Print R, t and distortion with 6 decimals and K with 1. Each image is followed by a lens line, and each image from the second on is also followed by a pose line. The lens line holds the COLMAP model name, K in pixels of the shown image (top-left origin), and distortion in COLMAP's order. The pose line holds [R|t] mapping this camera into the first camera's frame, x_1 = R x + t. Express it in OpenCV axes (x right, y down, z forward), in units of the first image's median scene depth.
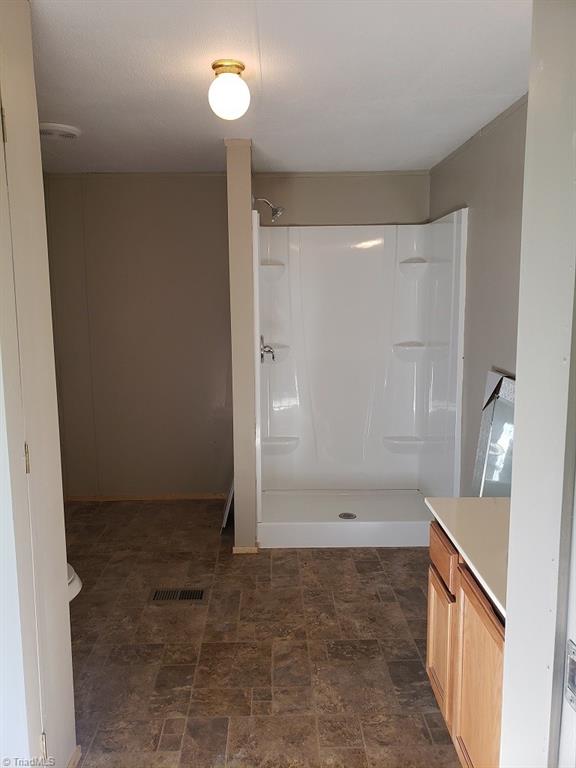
lens RADIAL K [[597.8, 0, 283.8], [0, 597.8, 386.3], [0, 0, 1]] dist [0.058620, -0.046288]
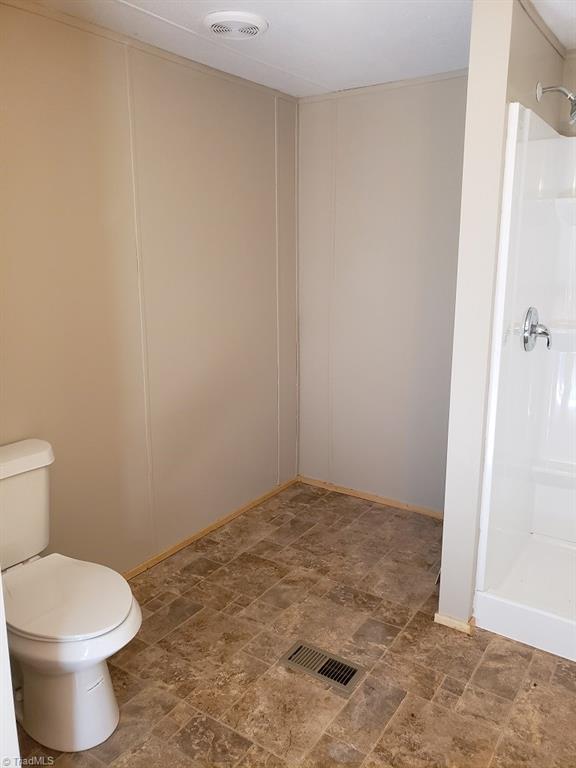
lens RADIAL K [[597.8, 0, 287.9], [0, 597.8, 379.6], [0, 0, 1]] dist [0.058620, -0.046288]
pose [[0.812575, 0.120517, -0.570261, 0.169190], [-0.084872, 0.992427, 0.088801, -0.054287], [0.576644, -0.023759, 0.816650, 0.409456]]
